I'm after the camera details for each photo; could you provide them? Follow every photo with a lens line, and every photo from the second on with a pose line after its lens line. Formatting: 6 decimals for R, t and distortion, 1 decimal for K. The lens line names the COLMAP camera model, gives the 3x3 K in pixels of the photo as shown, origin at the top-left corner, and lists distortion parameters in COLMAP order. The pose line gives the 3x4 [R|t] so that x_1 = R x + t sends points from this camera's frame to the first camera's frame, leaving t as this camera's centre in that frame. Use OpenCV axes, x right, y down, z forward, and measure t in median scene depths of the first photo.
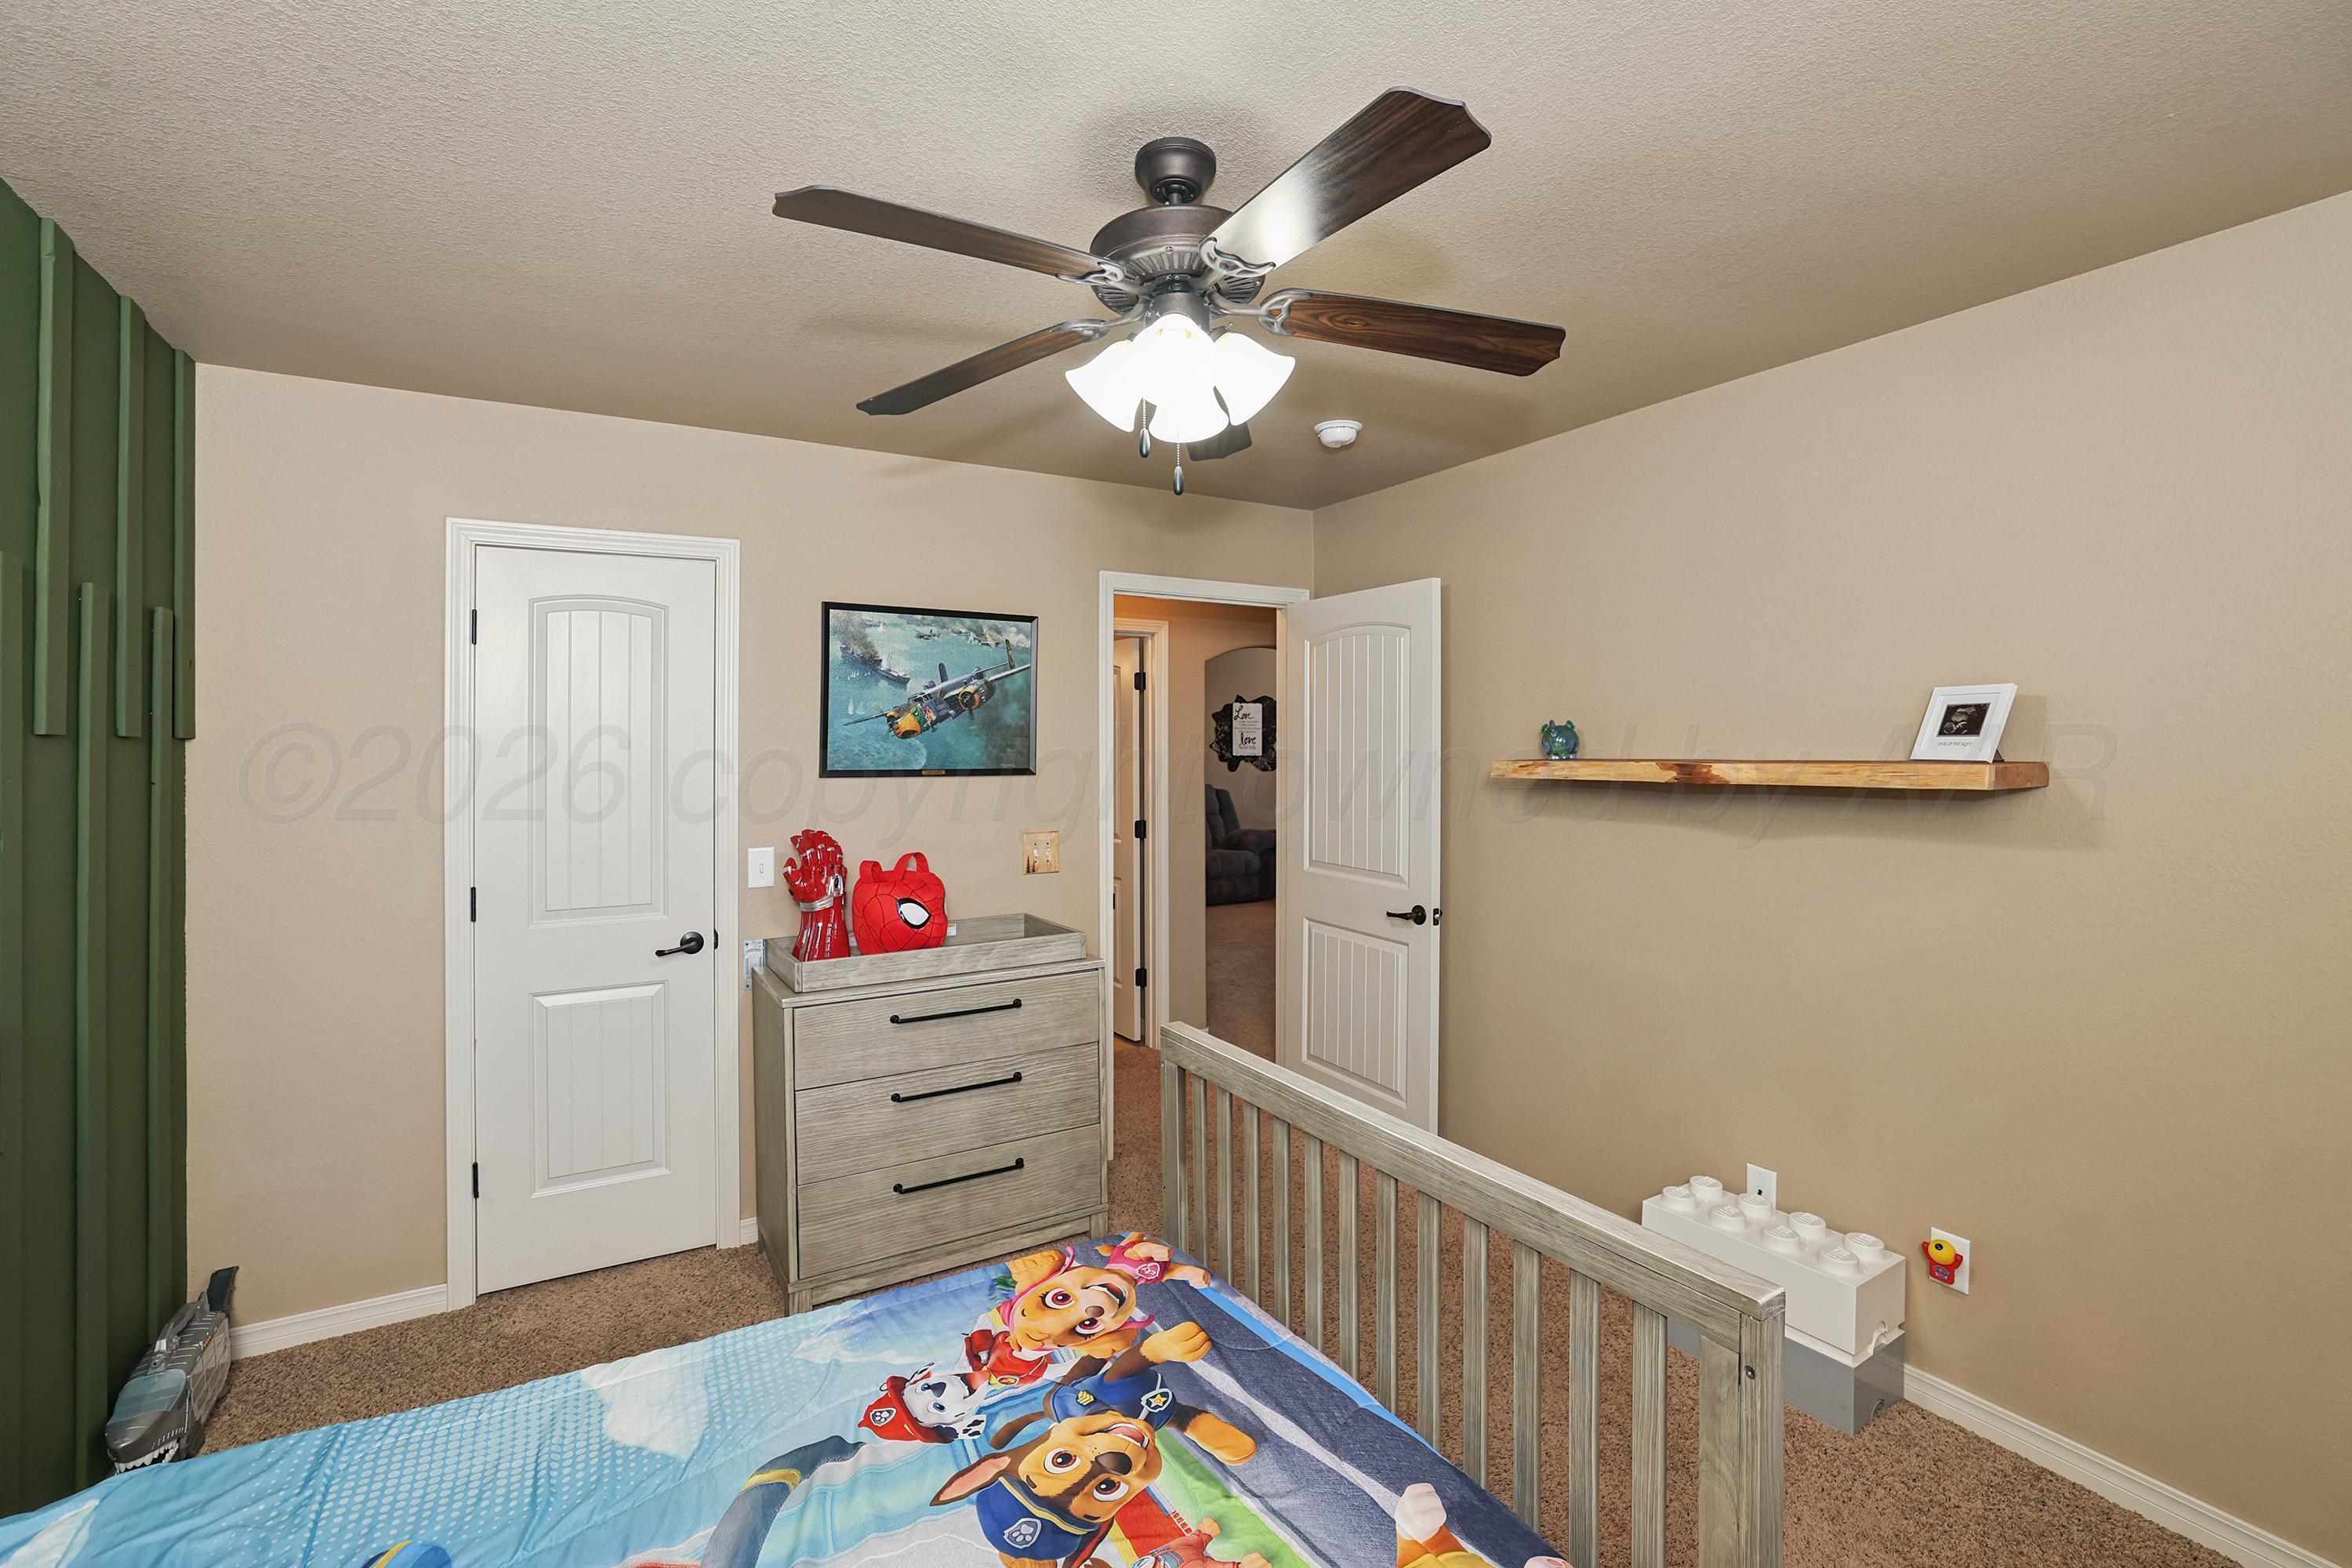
lens RADIAL K [[1026.2, 0, 1170.0], [0, 1026.2, 740.5], [0, 0, 1]] dist [-0.053784, 0.020451]
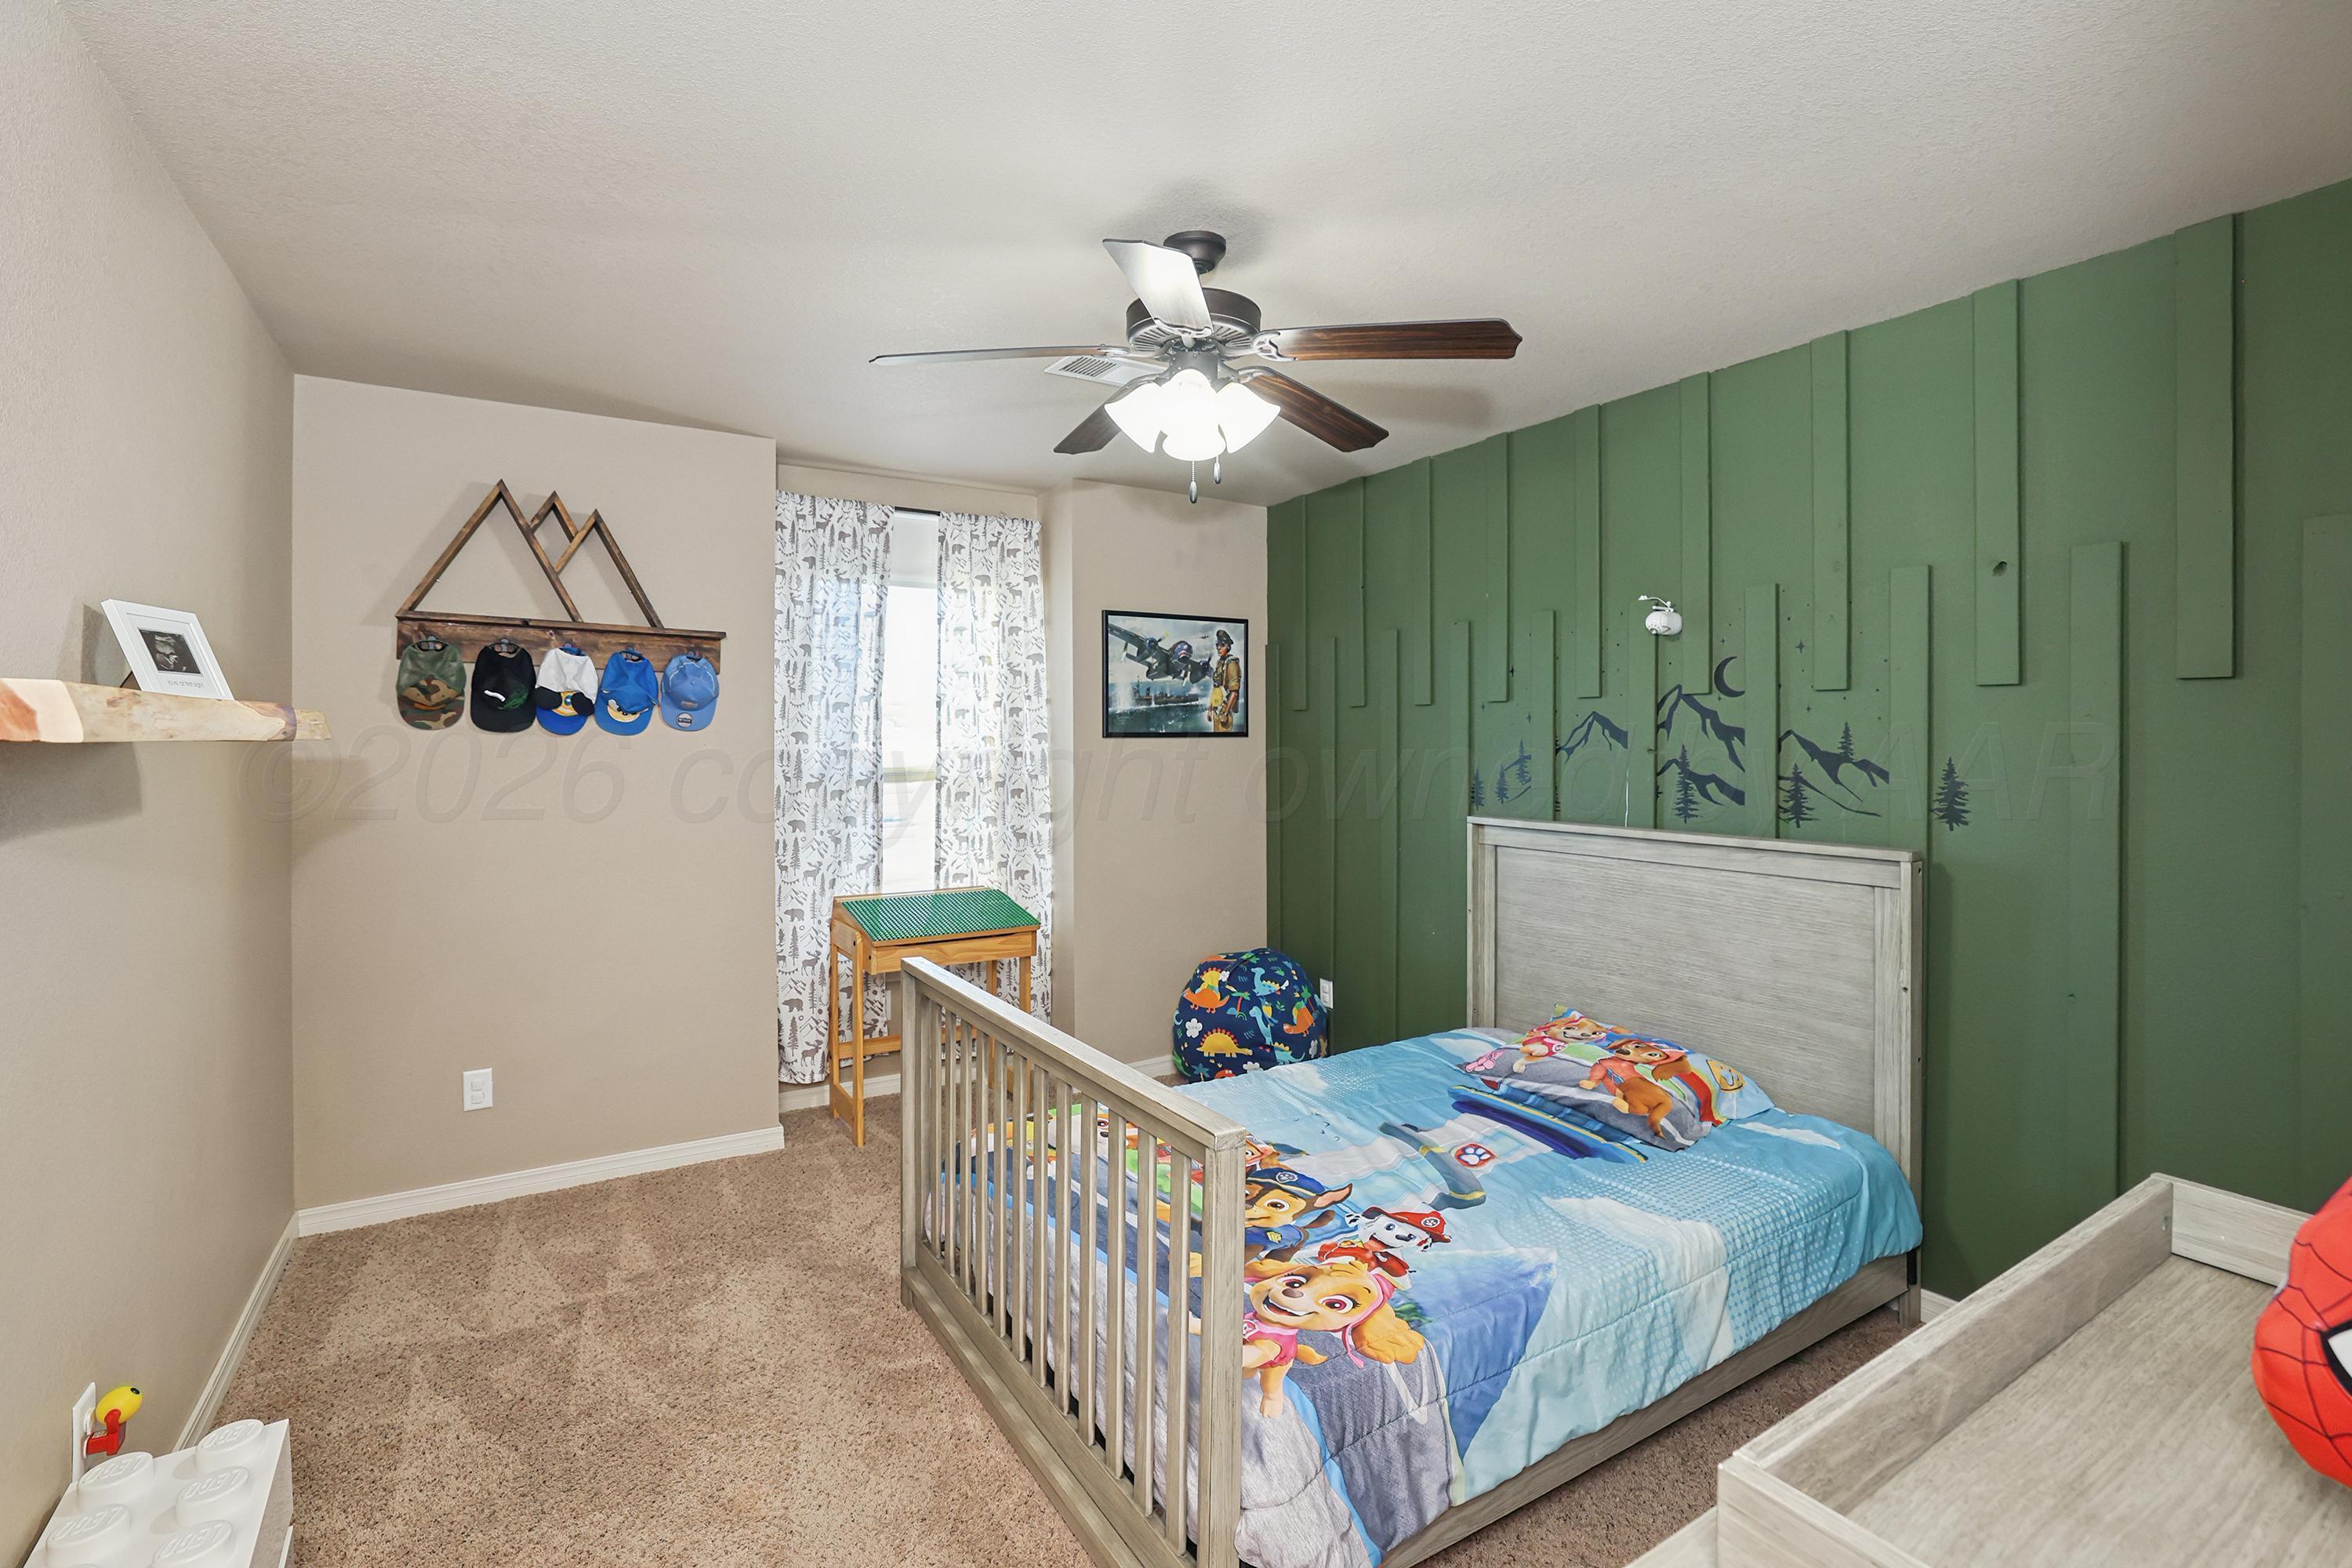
lens RADIAL K [[1026.2, 0, 1170.0], [0, 1026.2, 740.5], [0, 0, 1]] dist [-0.053784, 0.020451]
pose [[-0.999678, -0.002574, -0.025245, 0.037531], [-0.002290, 0.999934, -0.011282, 0.044756], [0.025272, -0.011221, -0.999618, 1.170164]]
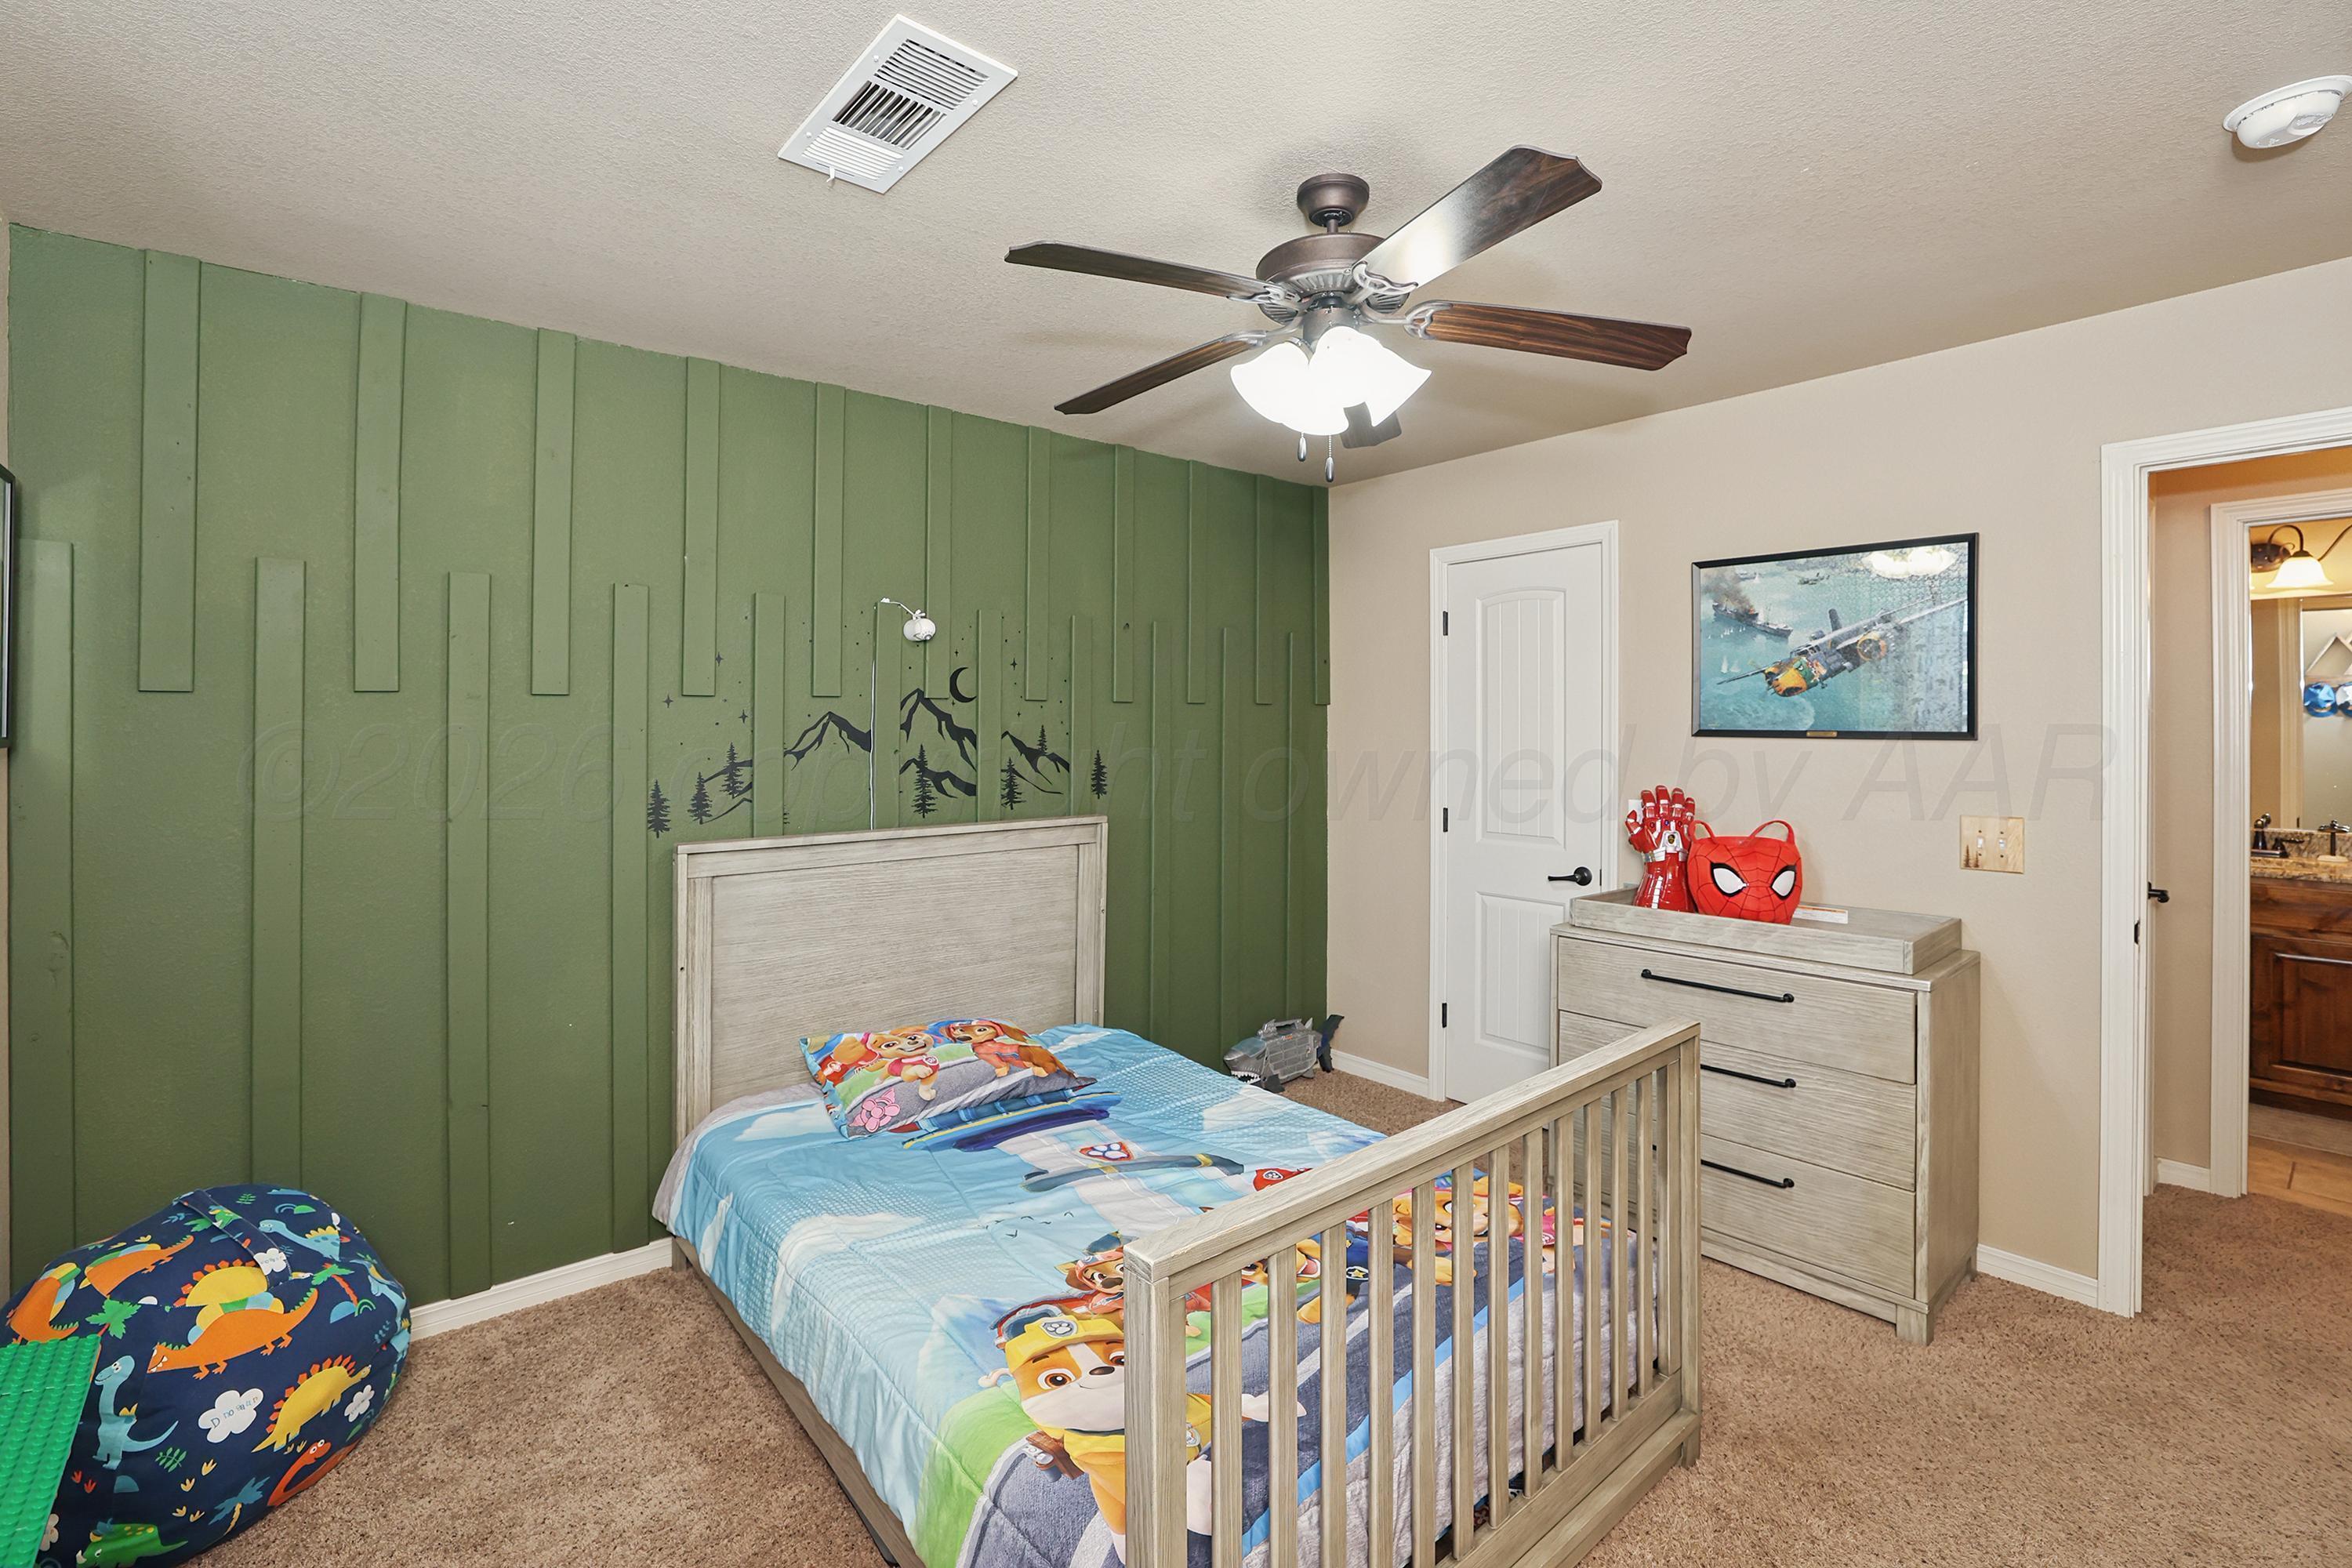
lens RADIAL K [[1044.2, 0, 1149.2], [0, 1044.2, 714.2], [0, 0, 1]] dist [-0.072198, 0.022362]
pose [[0.155455, -0.002376, -0.987840, 0.587680], [0.009954, 0.999950, -0.000839, 0.009695], [0.987793, -0.009702, 0.155471, 0.313307]]
